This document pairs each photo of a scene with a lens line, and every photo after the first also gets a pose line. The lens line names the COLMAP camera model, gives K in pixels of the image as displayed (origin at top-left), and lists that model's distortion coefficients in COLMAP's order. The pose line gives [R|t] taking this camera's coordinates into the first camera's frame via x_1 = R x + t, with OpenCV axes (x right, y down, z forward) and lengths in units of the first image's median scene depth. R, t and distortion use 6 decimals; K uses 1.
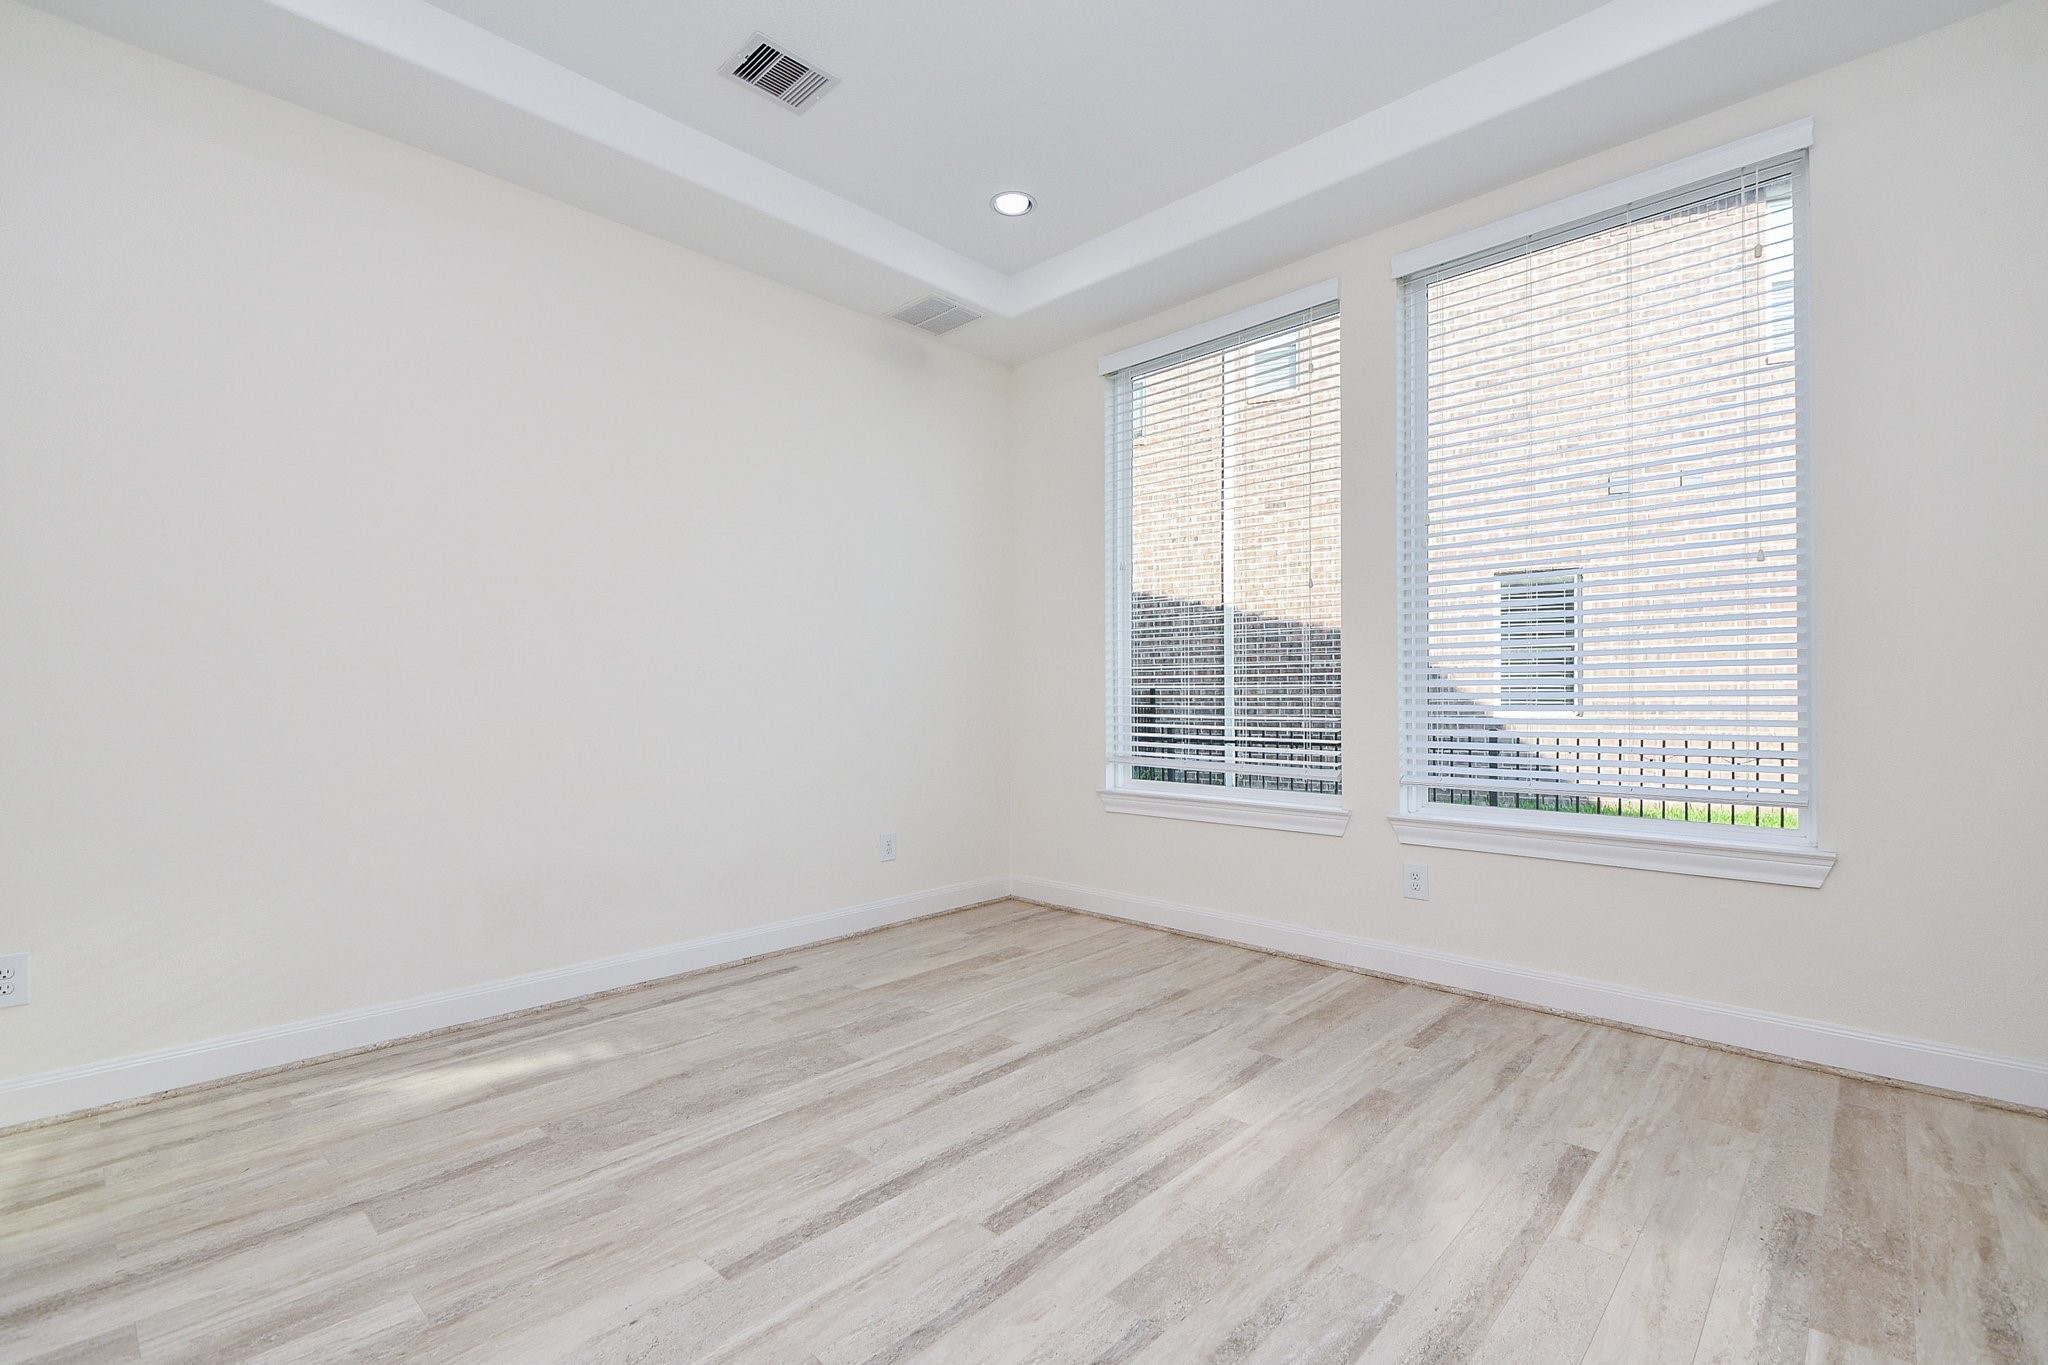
lens RADIAL K [[922.3, 0, 985.3], [0, 922.3, 654.0], [0, 0, 1]] dist [-0.001623, -0.003647]
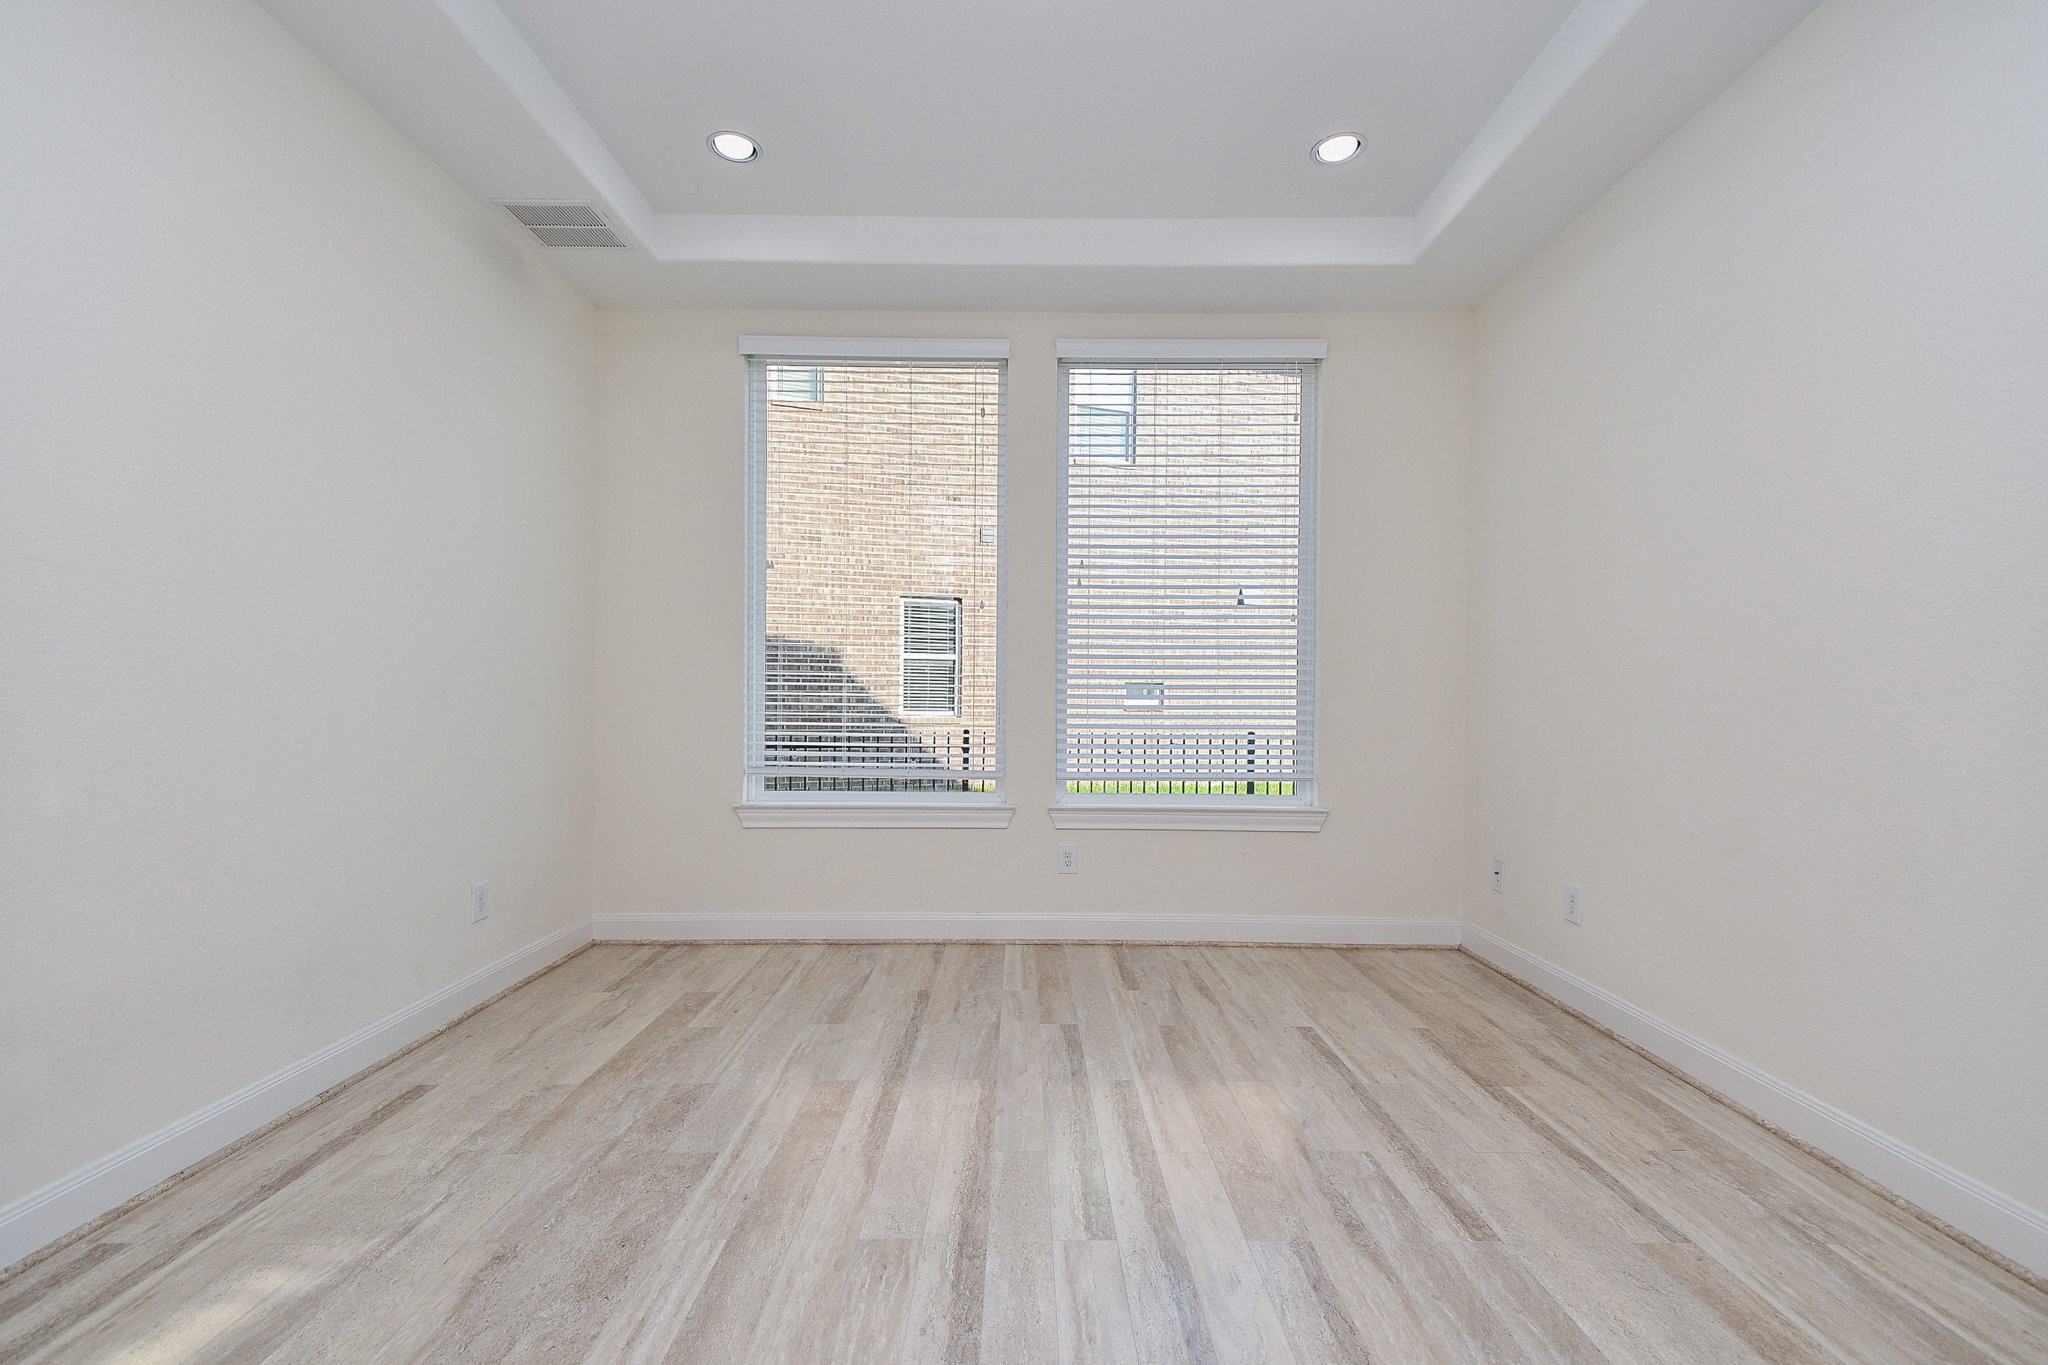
lens RADIAL K [[922.3, 0, 1037.5], [0, 922.3, 675.5], [0, 0, 1]] dist [-0.001623, -0.003647]
pose [[0.710211, 0.017771, 0.703765, -0.435904], [-0.038974, 0.999141, 0.014101, -0.010137], [-0.702909, -0.037443, 0.710293, 0.189523]]
